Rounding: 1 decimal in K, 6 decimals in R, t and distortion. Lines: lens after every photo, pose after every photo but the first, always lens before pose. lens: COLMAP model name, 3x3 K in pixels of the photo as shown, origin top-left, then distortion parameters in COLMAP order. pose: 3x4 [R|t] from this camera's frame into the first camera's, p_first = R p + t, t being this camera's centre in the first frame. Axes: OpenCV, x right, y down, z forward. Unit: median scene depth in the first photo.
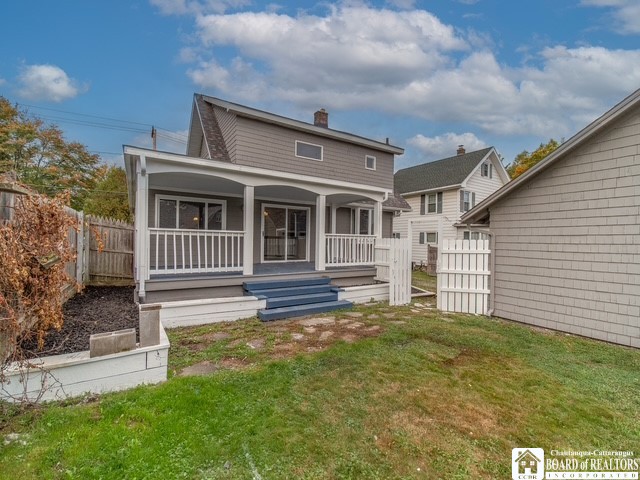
lens RADIAL K [[306.1, 0, 320.0], [0, 306.1, 240.0], [0, 0, 1]] dist [0.000544, -0.000438]
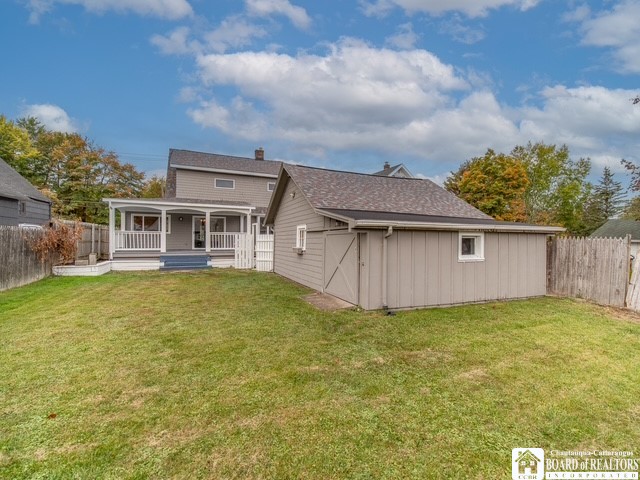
lens RADIAL K [[306.1, 0, 320.0], [0, 306.1, 240.0], [0, 0, 1]] dist [0.000544, -0.000438]
pose [[0.989280, -0.009812, -0.145703, 0.606979], [0.010036, 0.999949, 0.000803, 0.020103], [0.145688, -0.002257, 0.989328, -0.499369]]
